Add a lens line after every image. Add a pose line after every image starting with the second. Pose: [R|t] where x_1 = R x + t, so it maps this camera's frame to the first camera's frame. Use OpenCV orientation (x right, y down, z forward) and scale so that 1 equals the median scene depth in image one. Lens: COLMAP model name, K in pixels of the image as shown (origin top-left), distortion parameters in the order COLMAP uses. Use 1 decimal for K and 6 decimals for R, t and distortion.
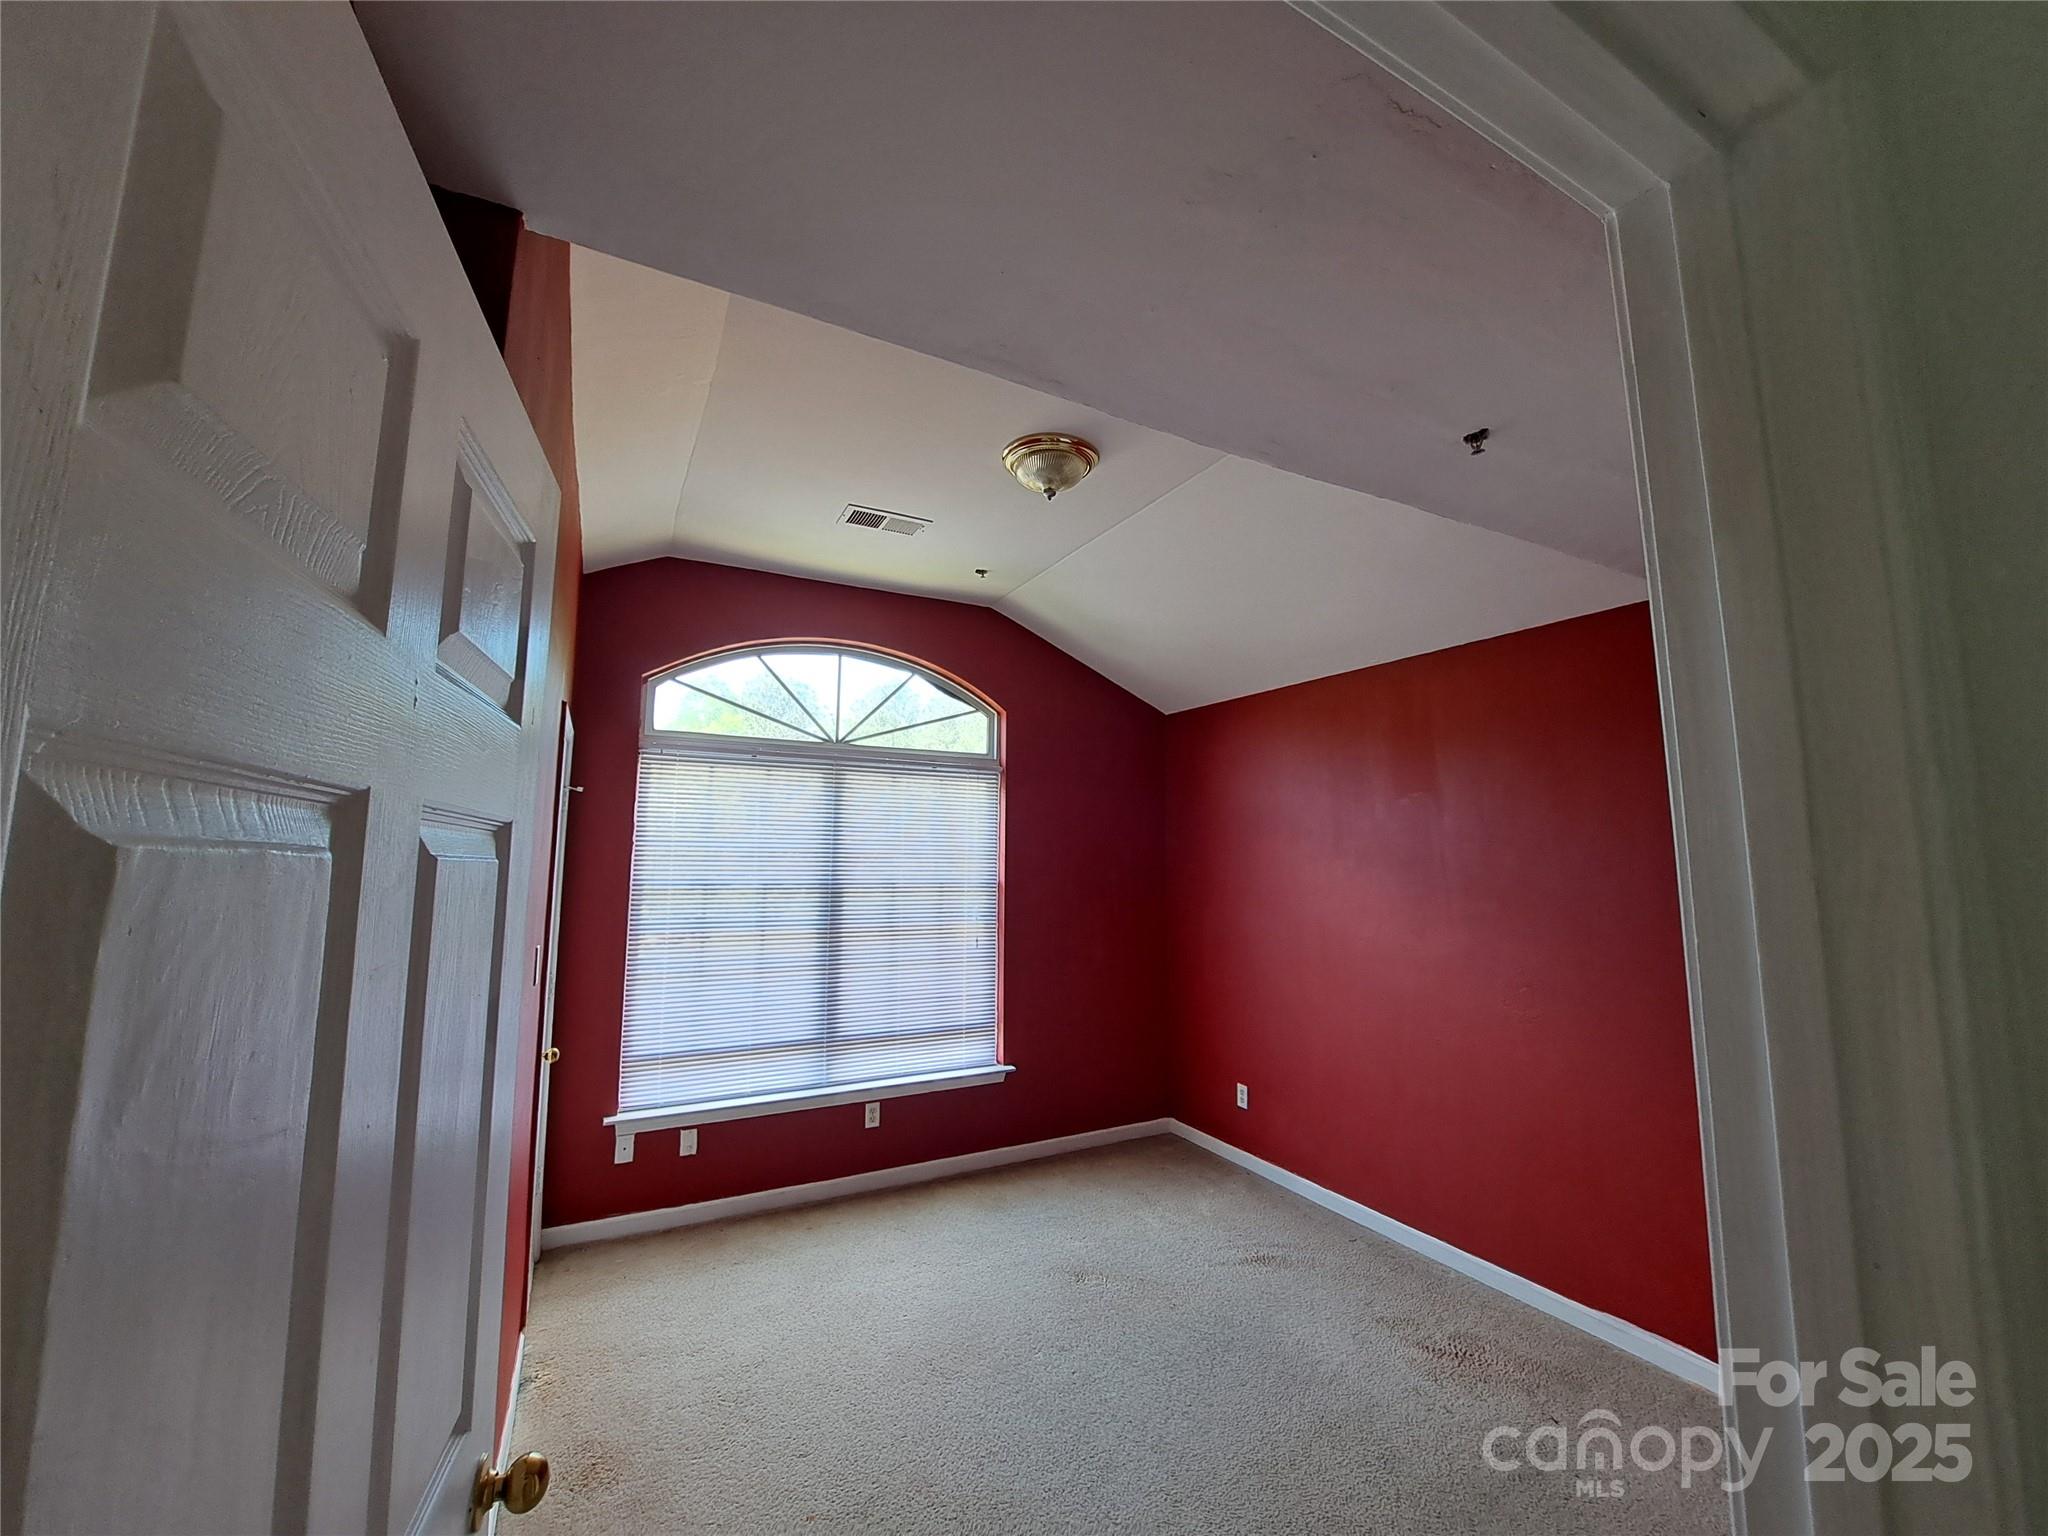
lens RADIAL K [[805.1, 0, 1033.6], [0, 805.1, 759.2], [0, 0, 1]] dist [-0.019560, -0.000174]
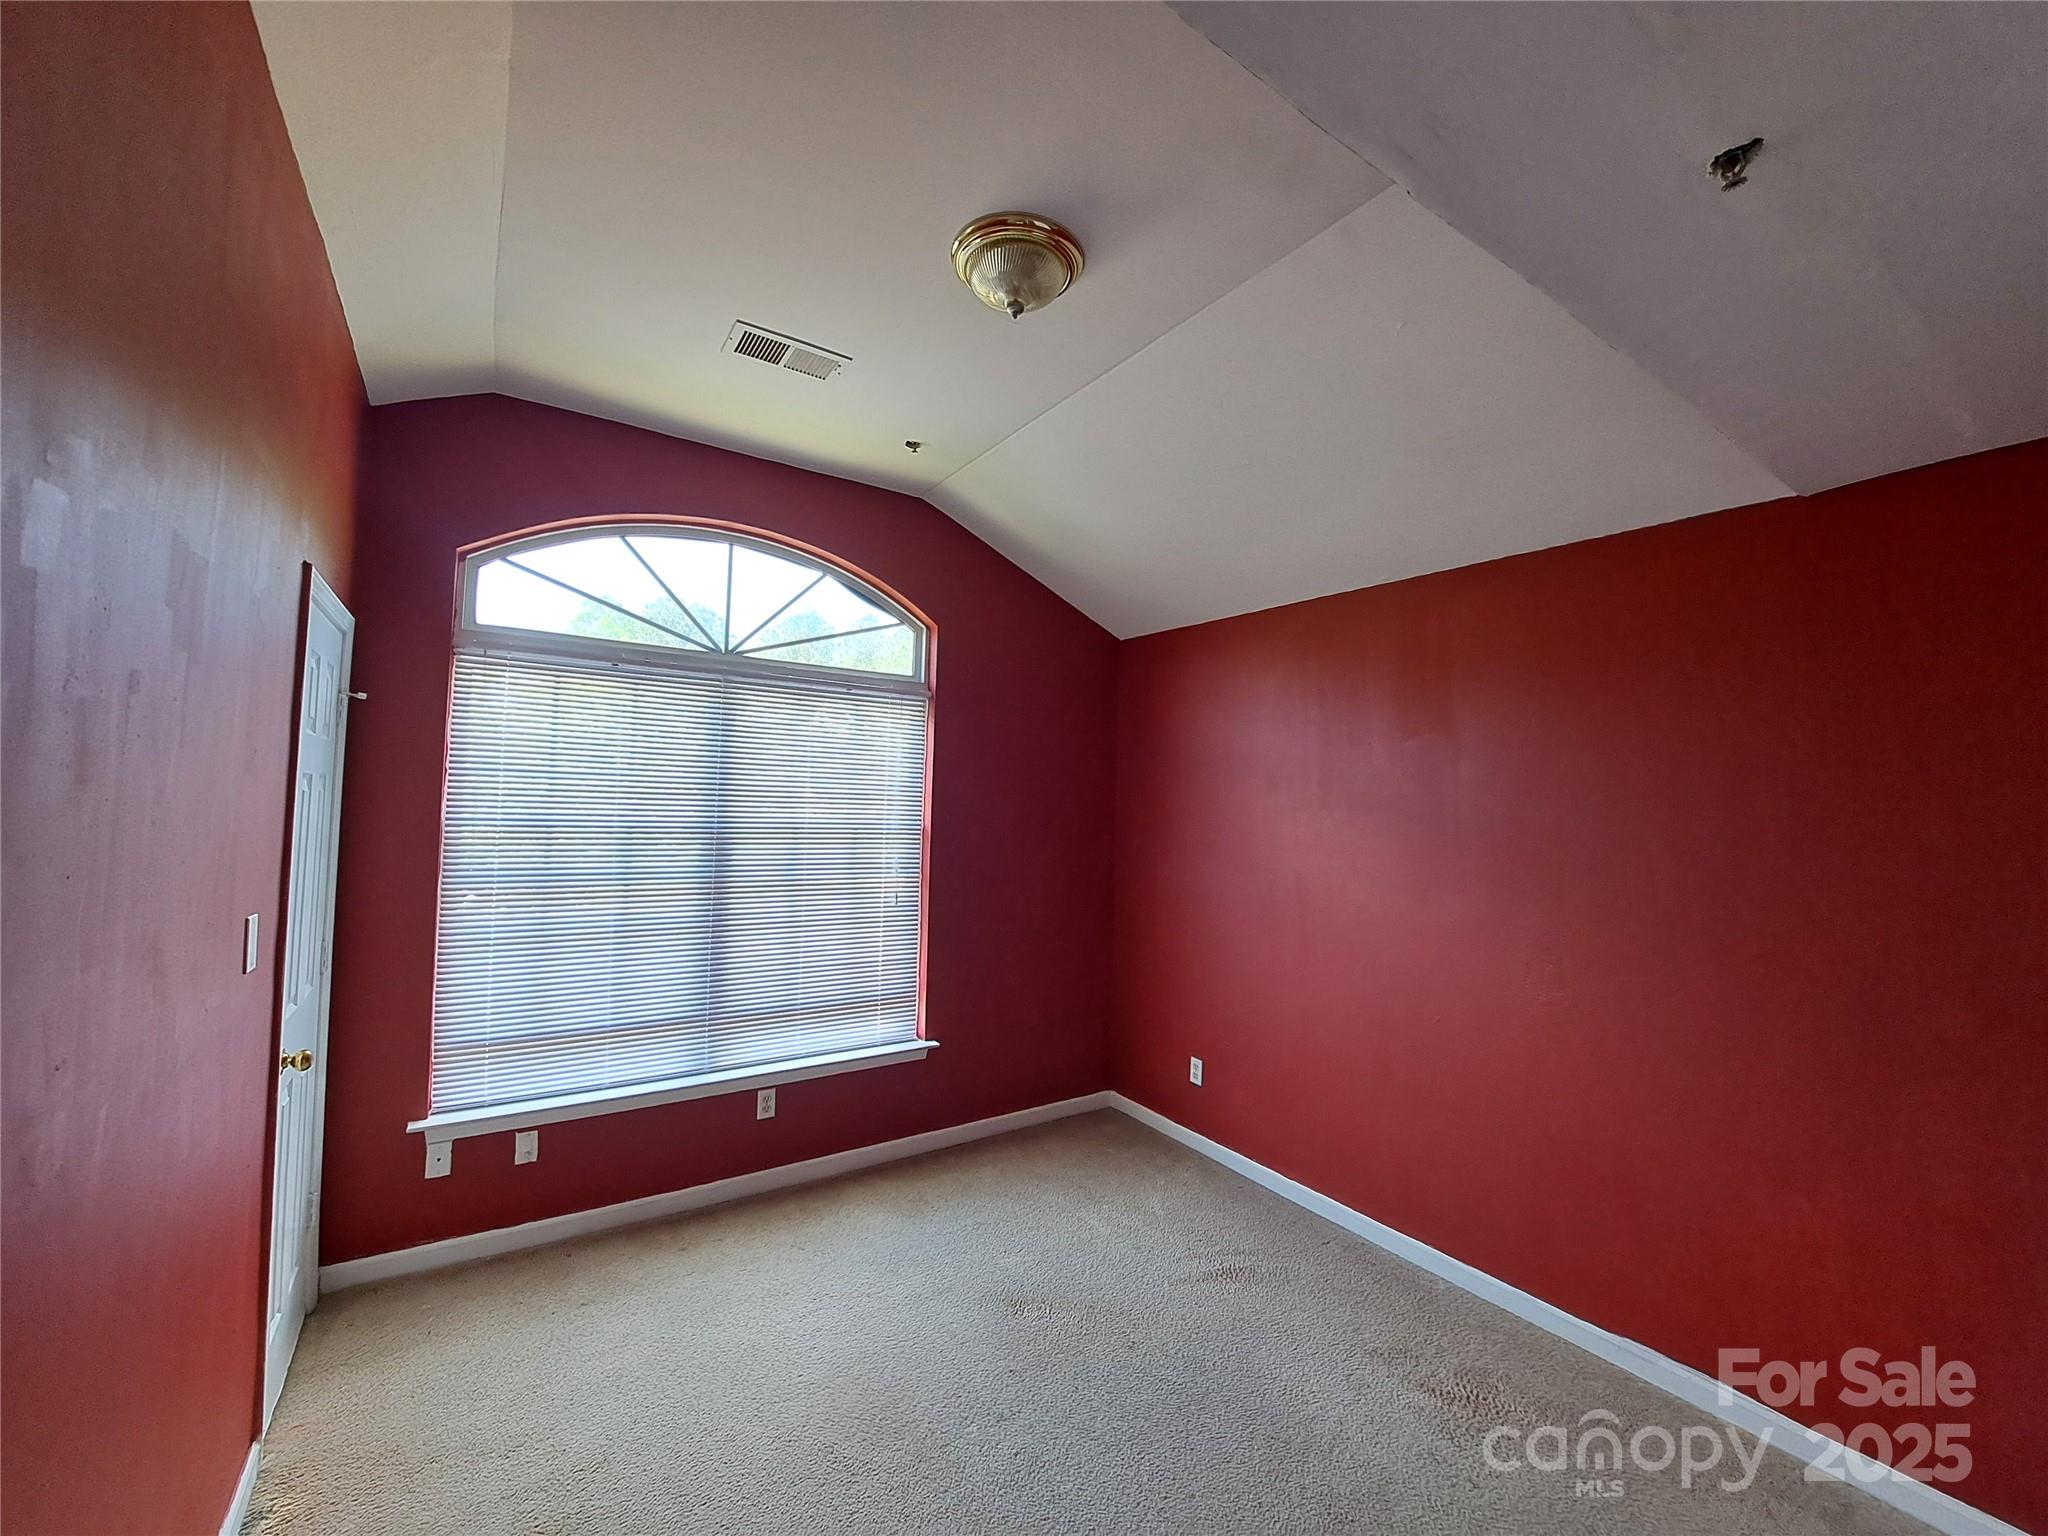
lens RADIAL K [[809.6, 0, 1037.3], [0, 809.6, 767.0], [0, 0, 1]] dist [-0.017373, -0.000206]
pose [[0.993924, 0.026101, 0.106931, -0.020989], [-0.034809, 0.996155, 0.080395, 0.019653], [-0.104422, -0.083628, 0.991011, 0.180062]]
